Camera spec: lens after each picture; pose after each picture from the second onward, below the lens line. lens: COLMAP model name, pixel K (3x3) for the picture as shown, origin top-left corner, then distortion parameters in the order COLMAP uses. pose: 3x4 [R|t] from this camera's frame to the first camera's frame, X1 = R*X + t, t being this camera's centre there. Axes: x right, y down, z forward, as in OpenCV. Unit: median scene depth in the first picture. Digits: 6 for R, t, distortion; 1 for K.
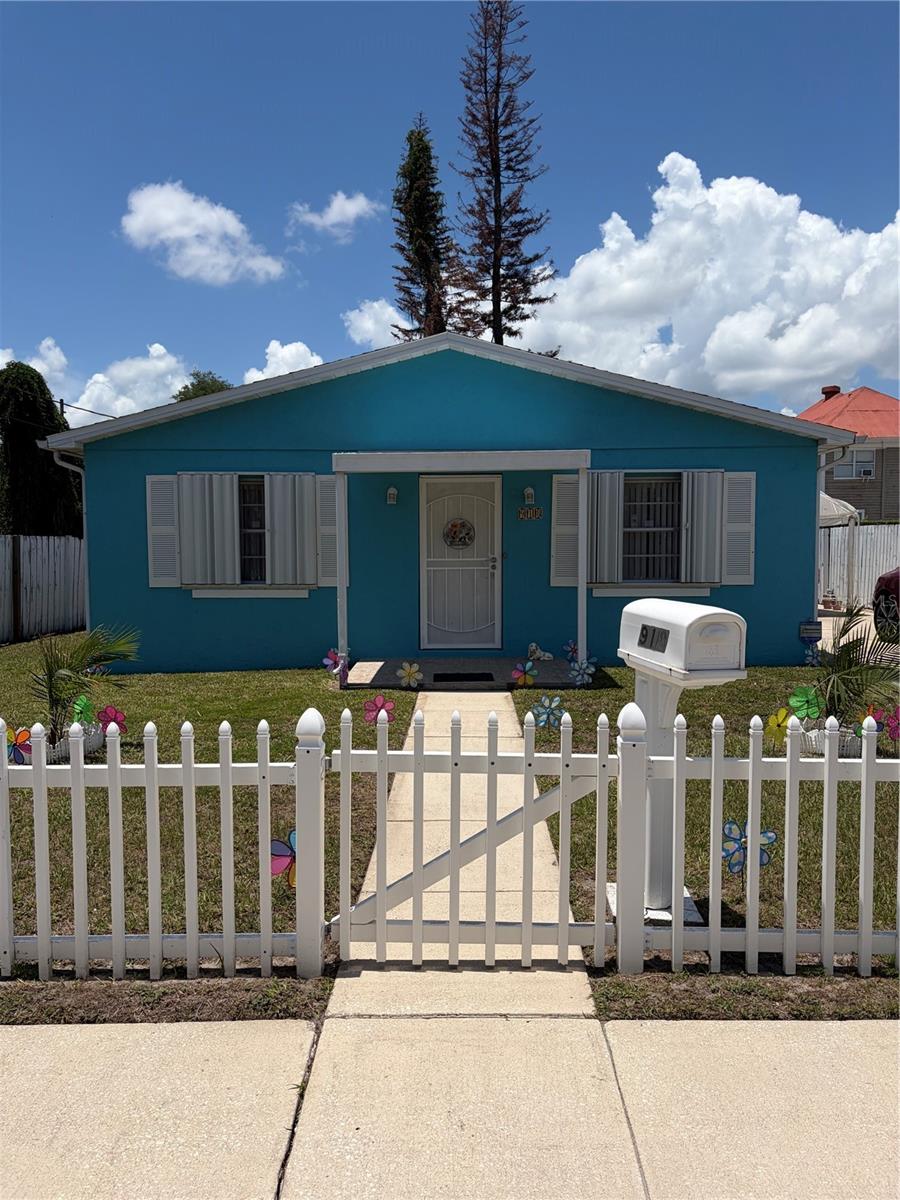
lens RADIAL K [[906.7, 0, 451.4], [0, 906.7, 595.5], [0, 0, 1]] dist [0.052183, -0.057382]
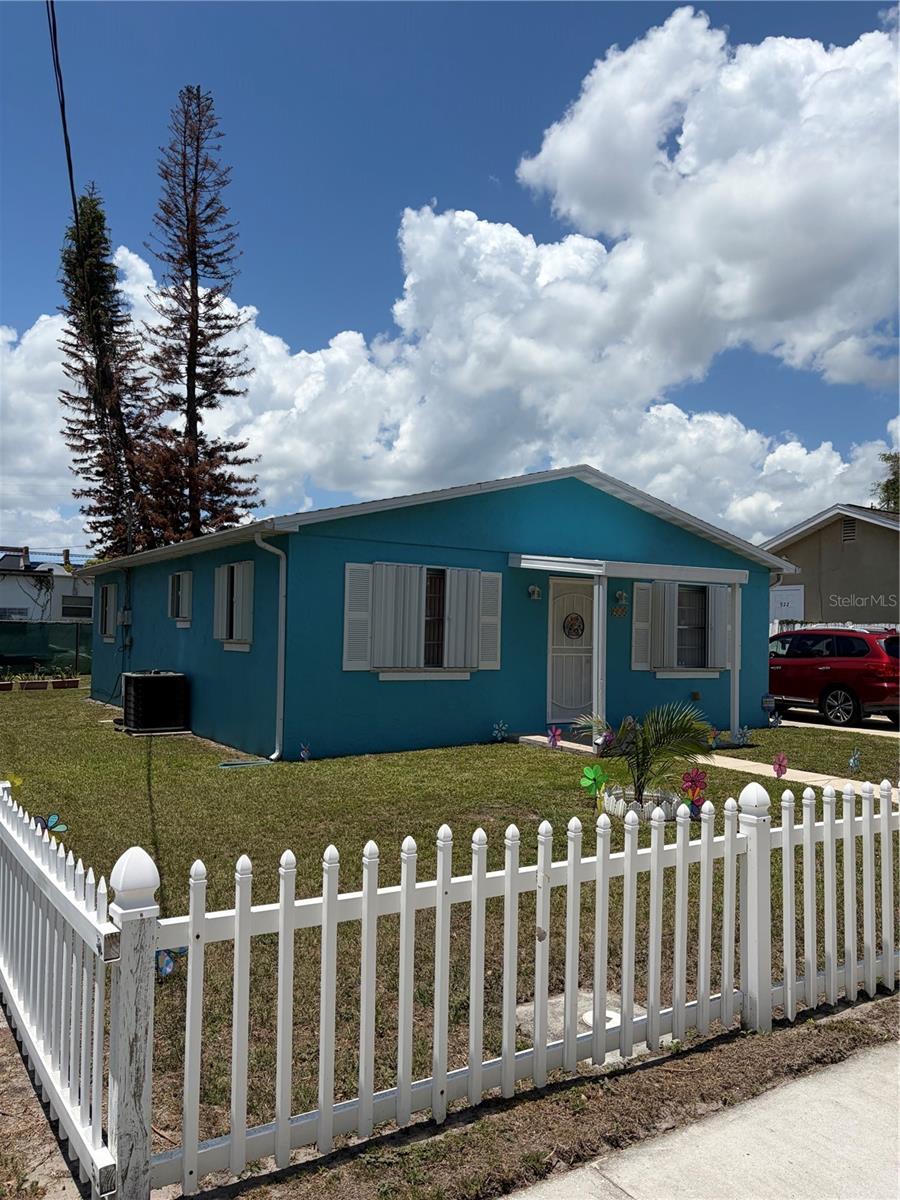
lens RADIAL K [[906.7, 0, 447.8], [0, 906.7, 597.6], [0, 0, 1]] dist [0.052183, -0.057382]
pose [[0.839523, 0.043081, 0.541613, -0.450311], [0.006632, 0.995965, -0.089501, 0.000789], [-0.543283, 0.078730, 0.835850, 0.043149]]
